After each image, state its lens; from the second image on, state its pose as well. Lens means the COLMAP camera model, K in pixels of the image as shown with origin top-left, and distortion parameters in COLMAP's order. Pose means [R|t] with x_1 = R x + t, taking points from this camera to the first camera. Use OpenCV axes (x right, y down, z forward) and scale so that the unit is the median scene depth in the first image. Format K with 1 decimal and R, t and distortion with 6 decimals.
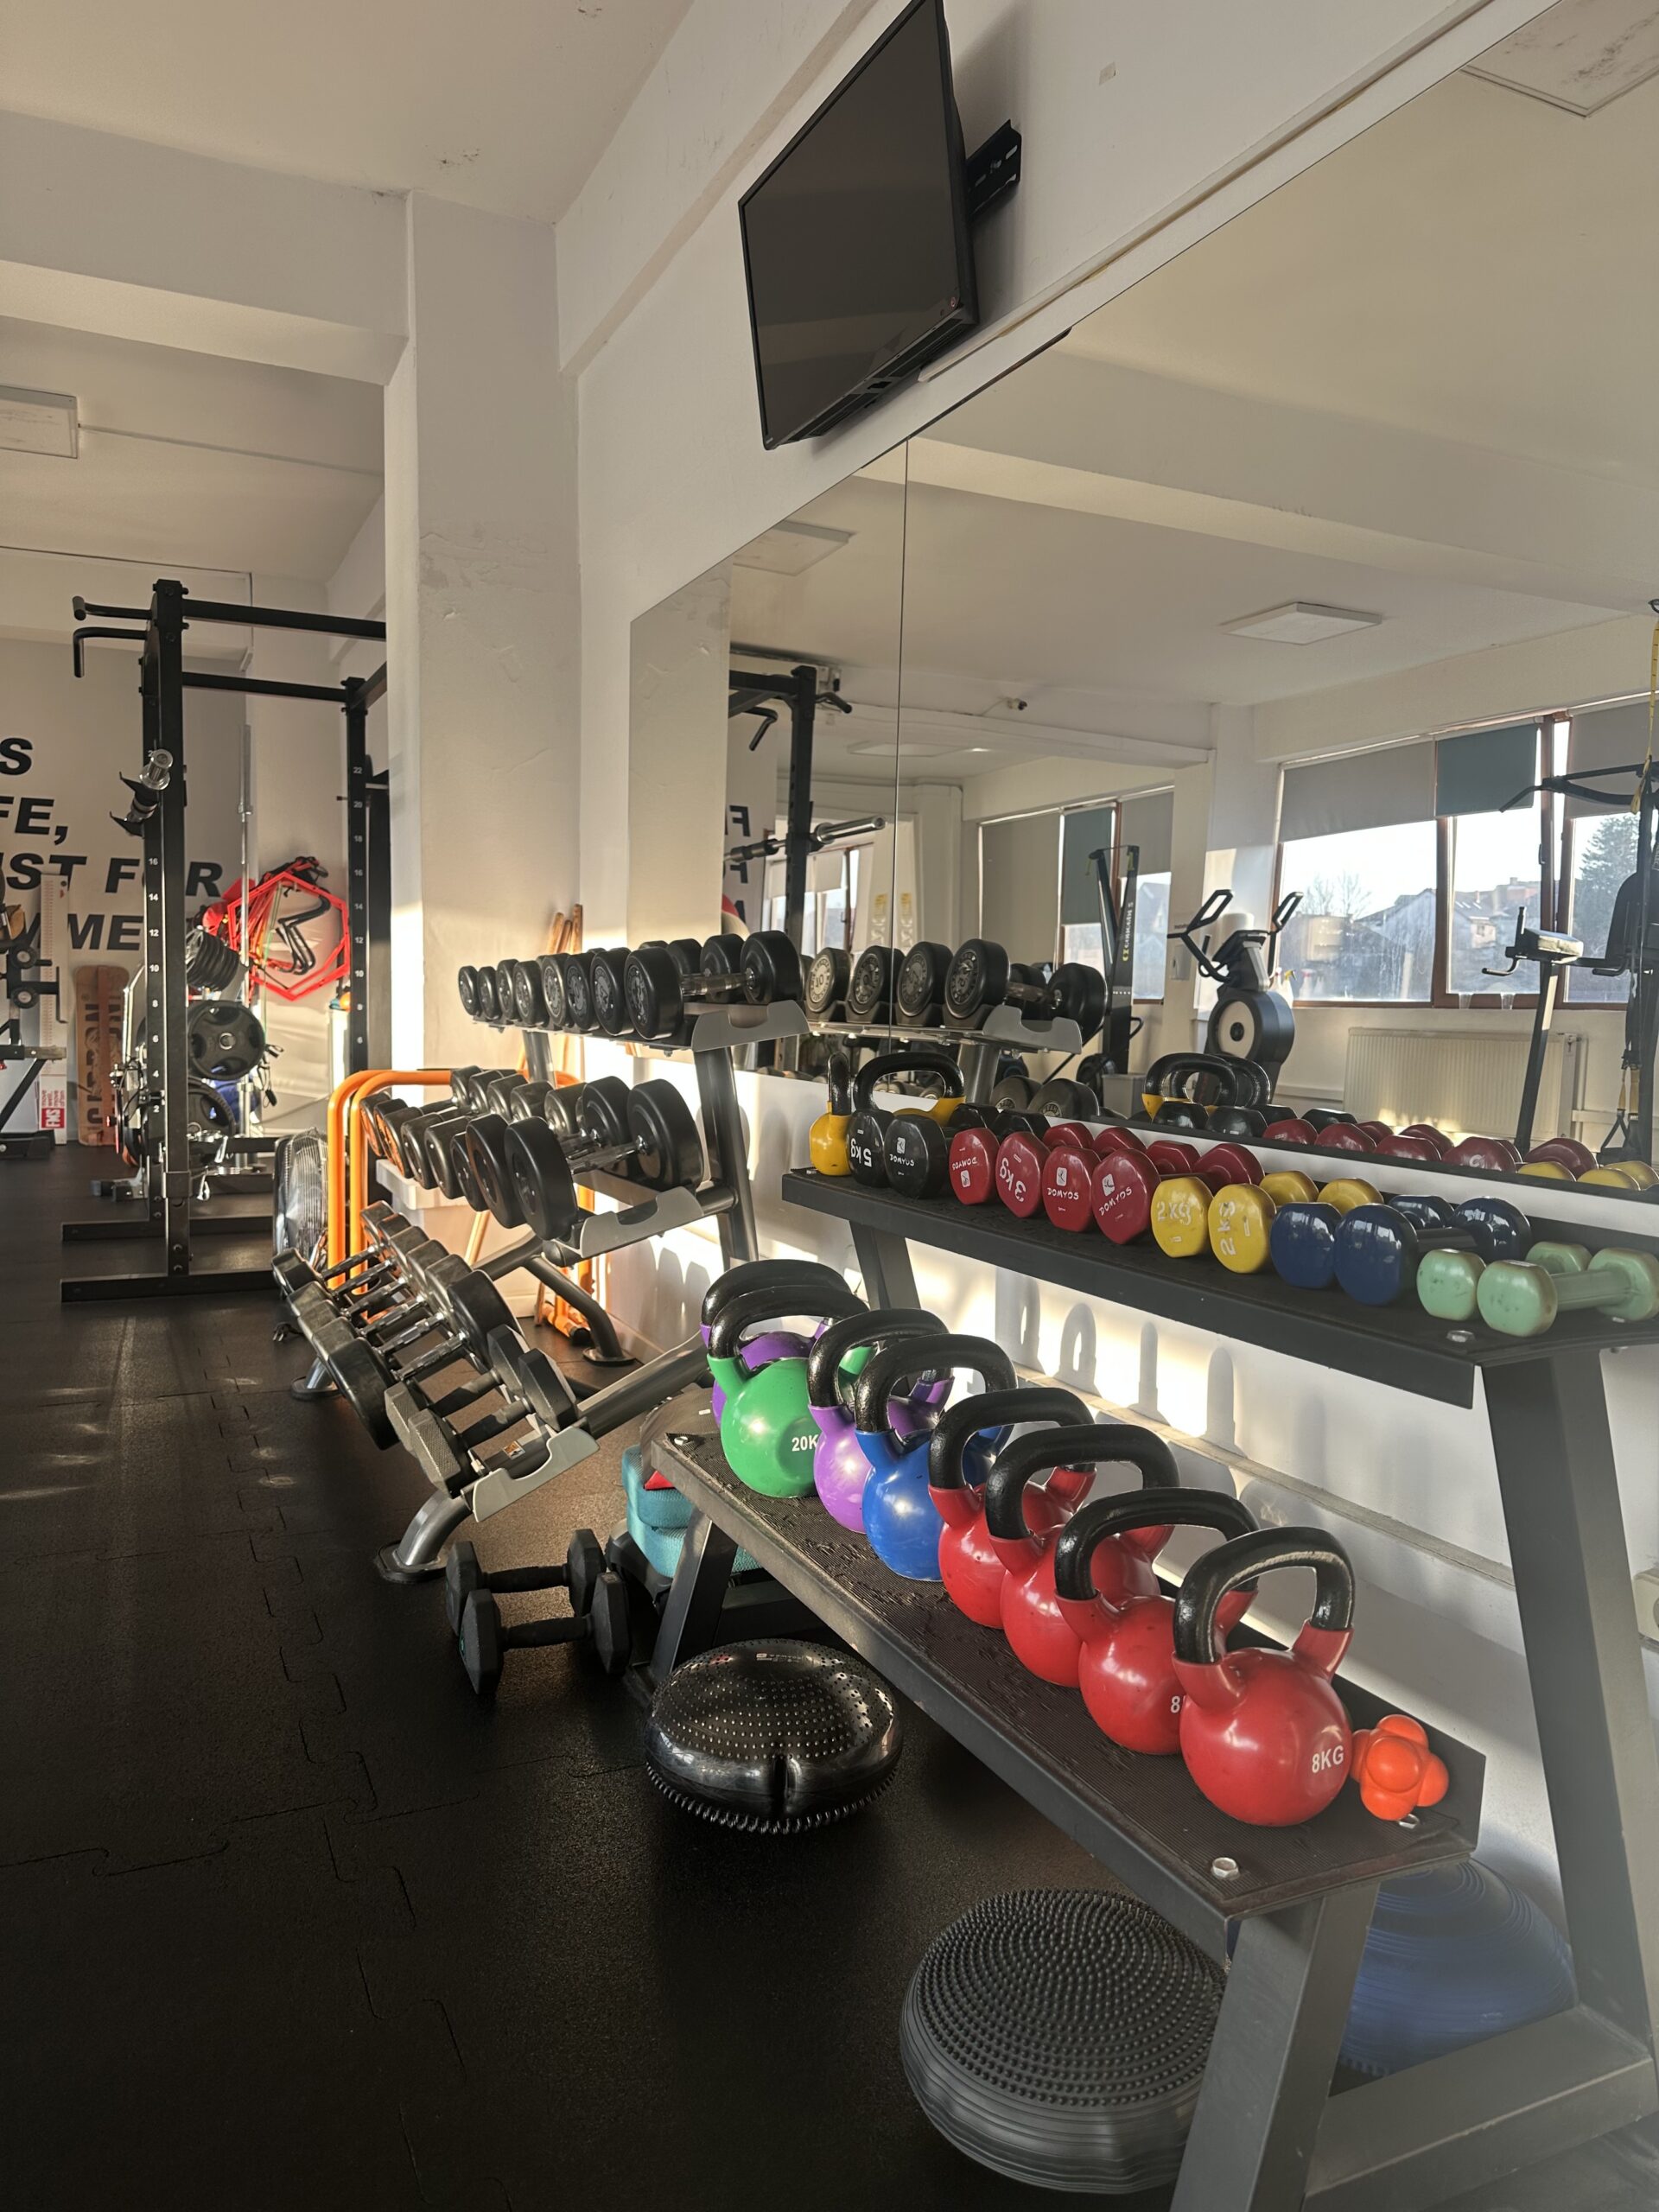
lens RADIAL K [[1534.5, 0, 808.1], [0, 1534.5, 1117.1], [0, 0, 1]] dist [0.066787, -0.067289]
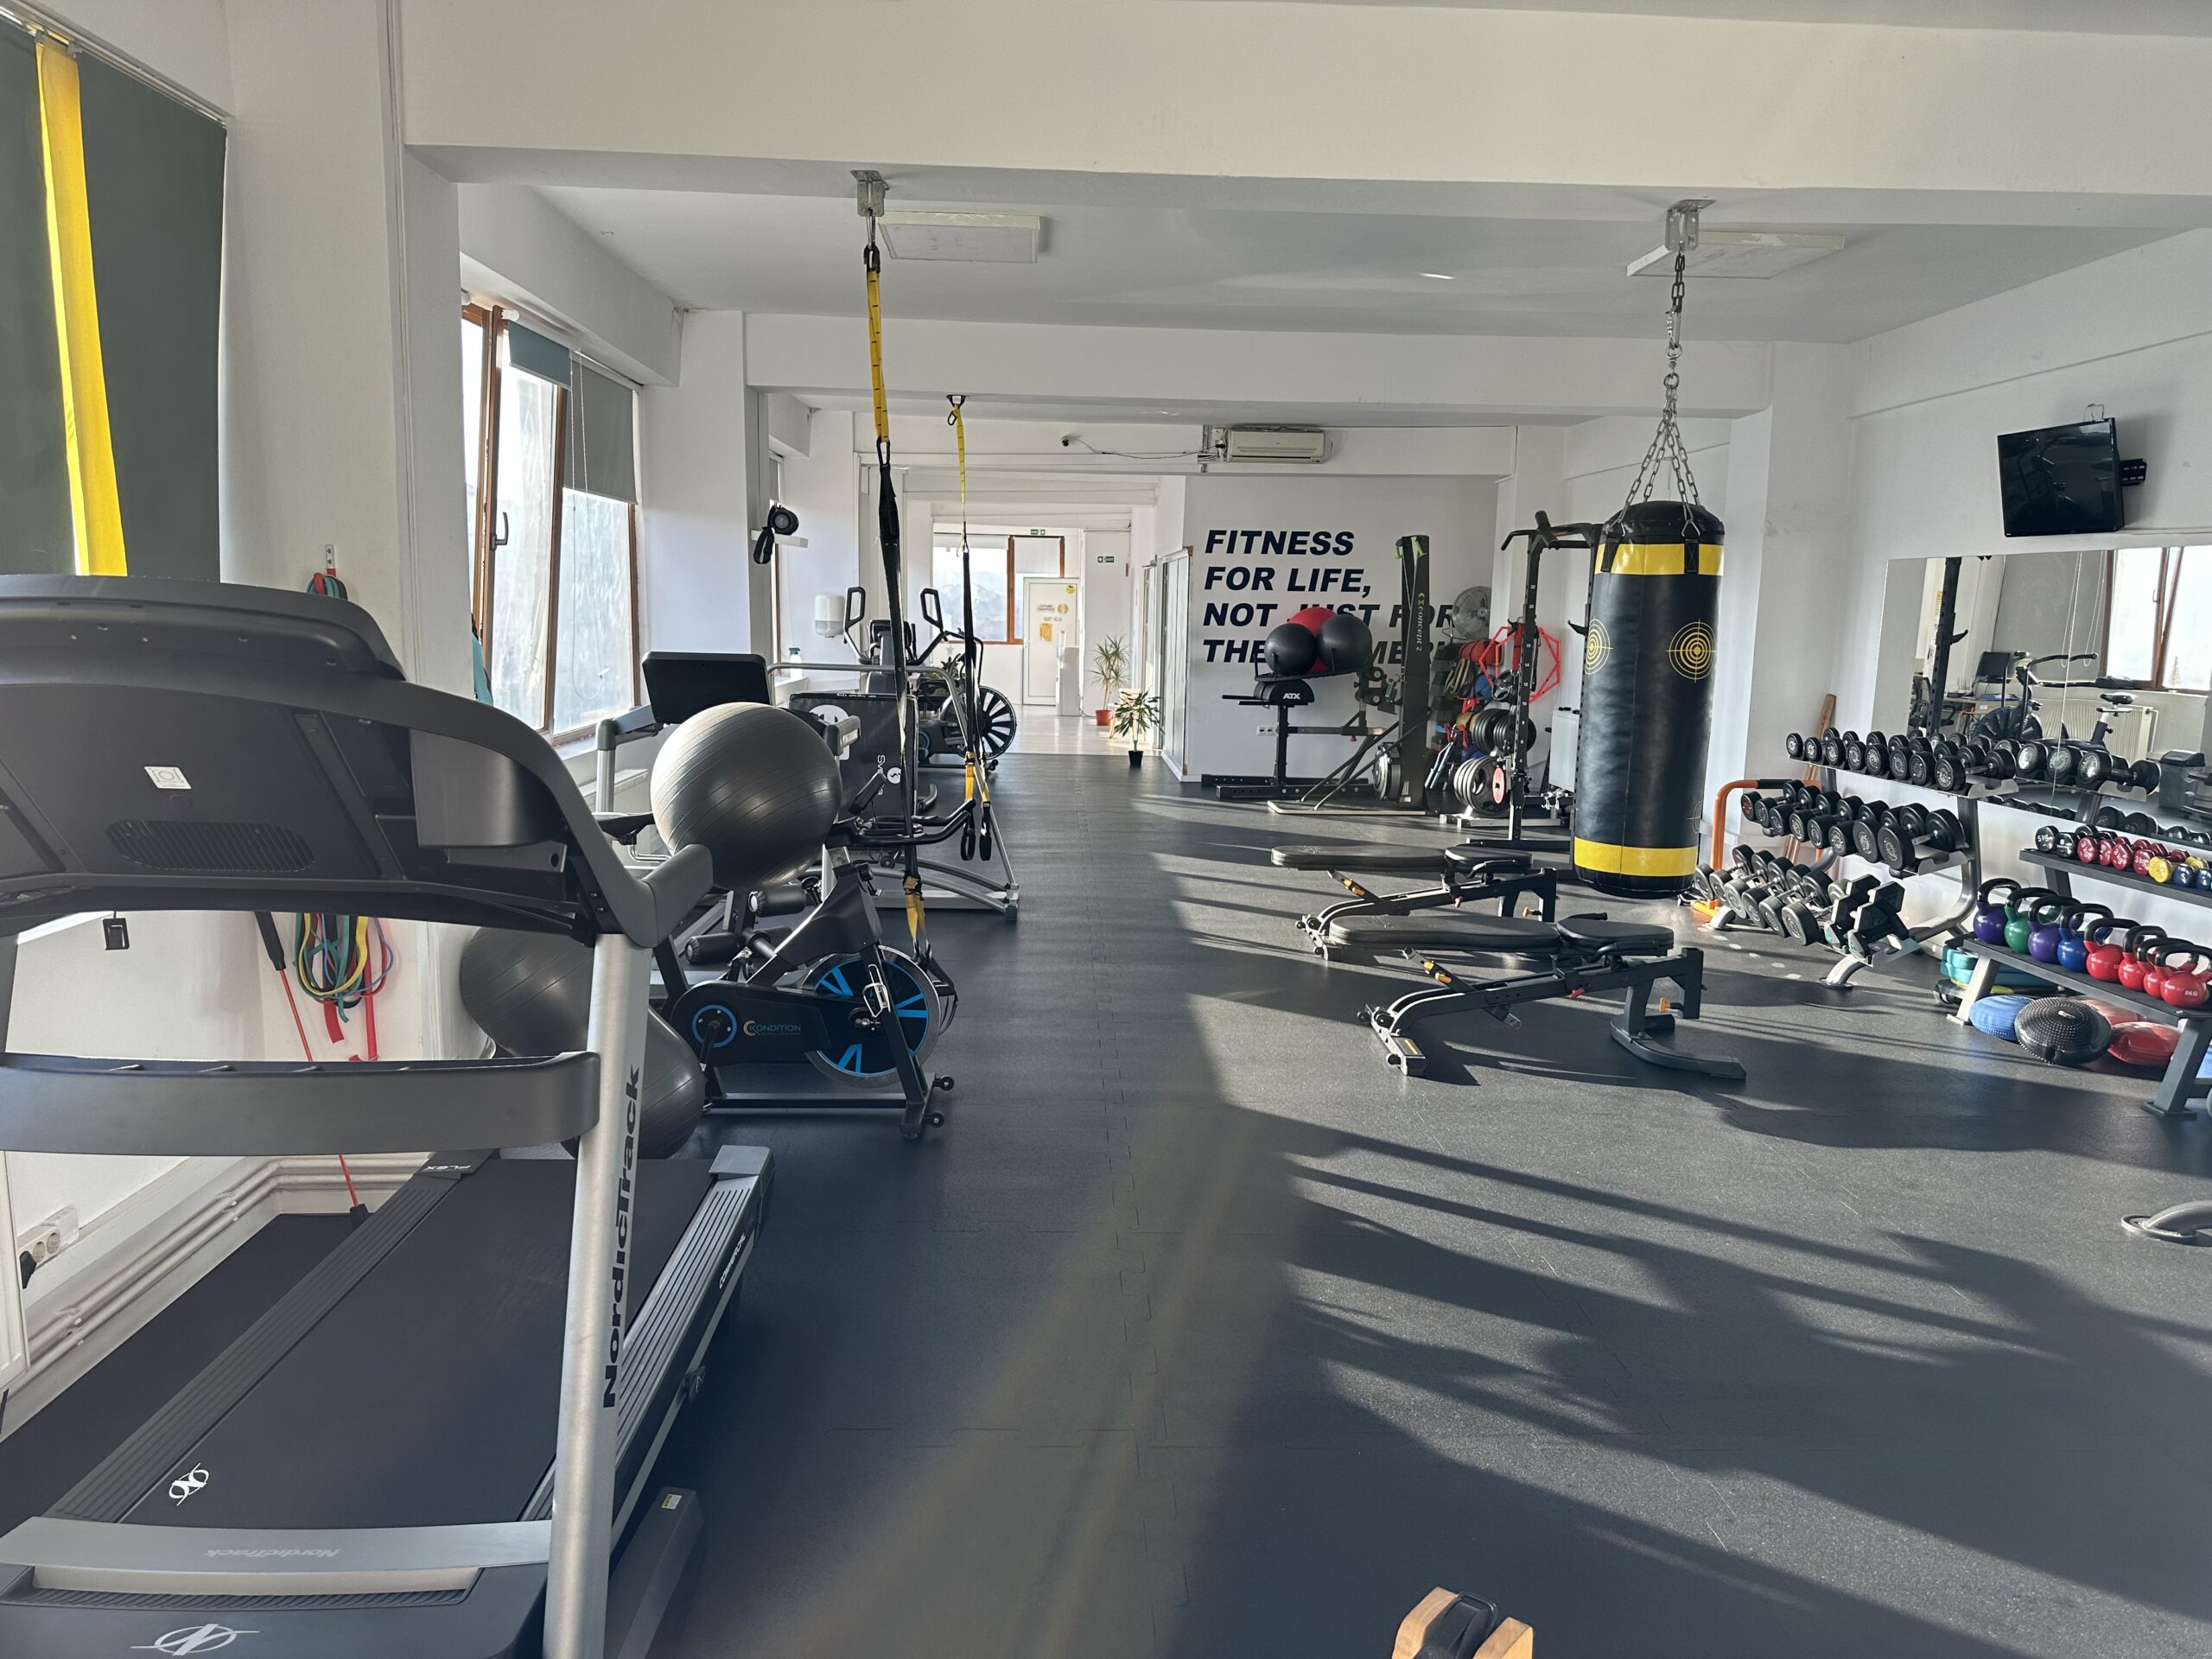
lens RADIAL K [[1534.5, 0, 1068.8], [0, 1534.5, 872.7], [0, 0, 1]] dist [0.066787, -0.067289]
pose [[0.912741, 0.062315, -0.403758, -0.122635], [-0.028073, 0.995529, 0.090186, -0.034454], [0.407573, -0.070982, 0.910410, -0.641000]]
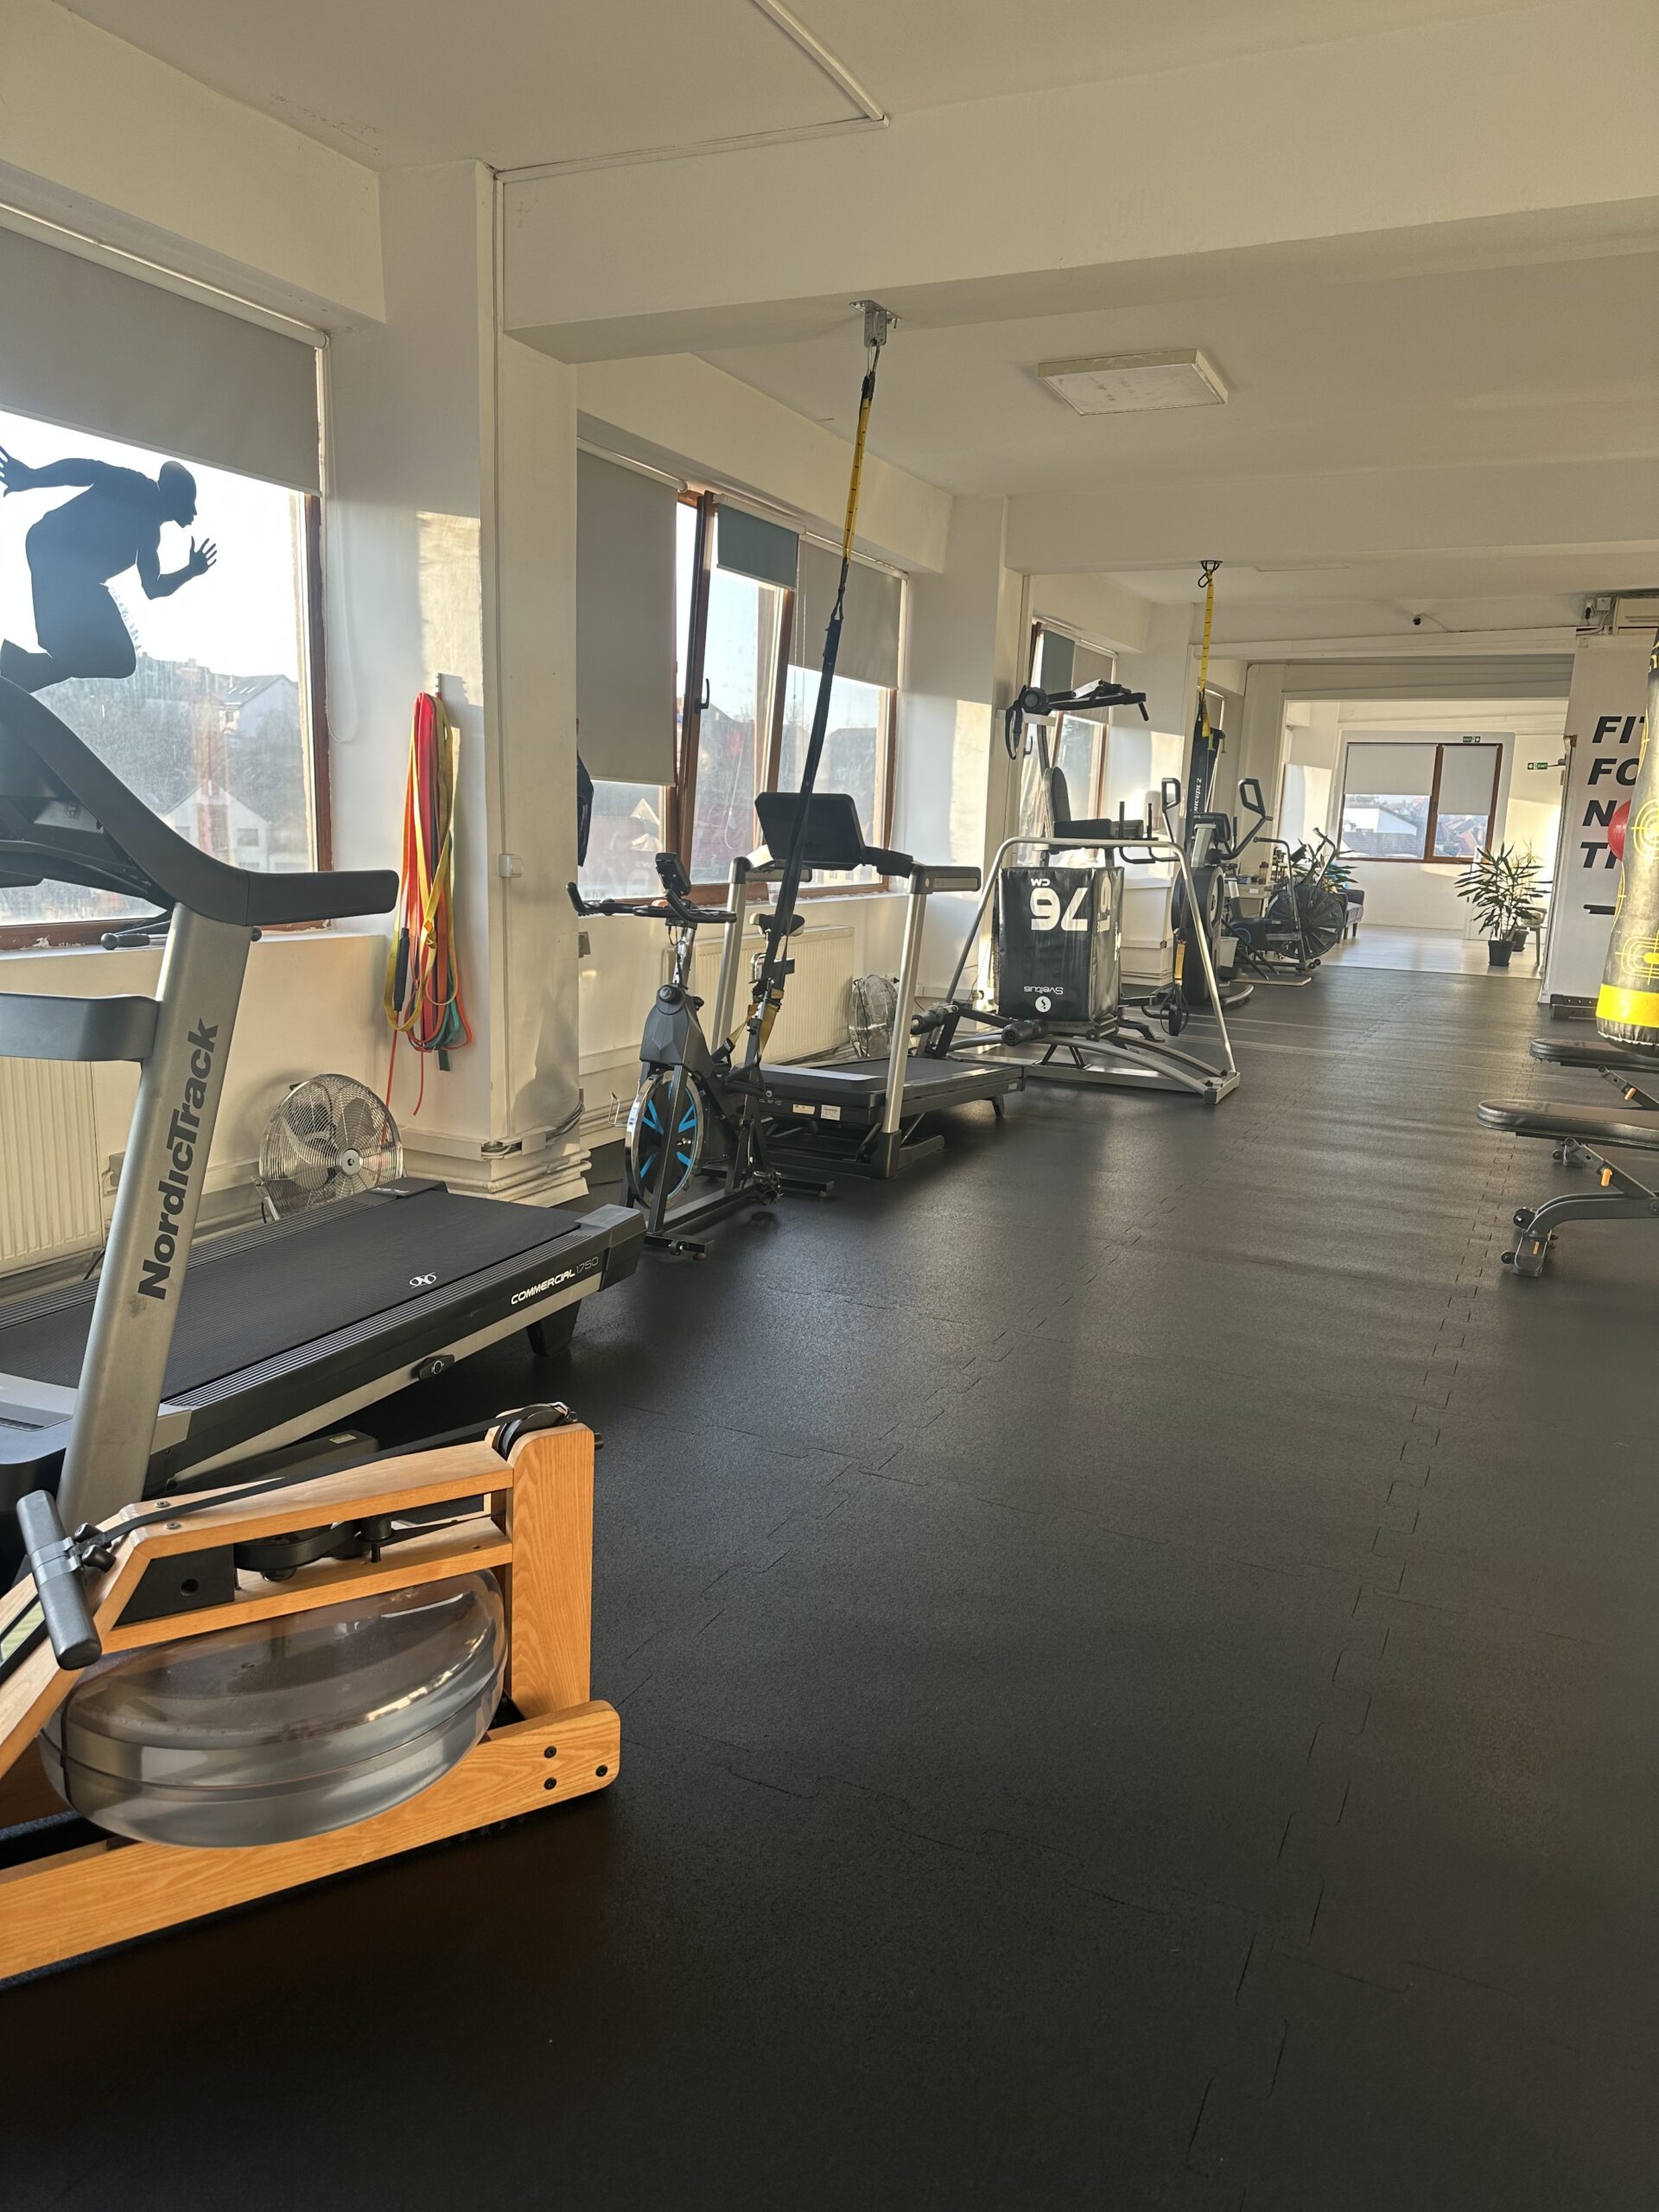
lens RADIAL K [[1534.5, 0, 849.8], [0, 1534.5, 1117.0], [0, 0, 1]] dist [0.066787, -0.067289]
pose [[0.644892, 0.139499, -0.751435, 0.031318], [-0.075794, 0.990028, 0.118745, -0.001321], [0.760506, -0.019623, 0.649034, -0.537606]]
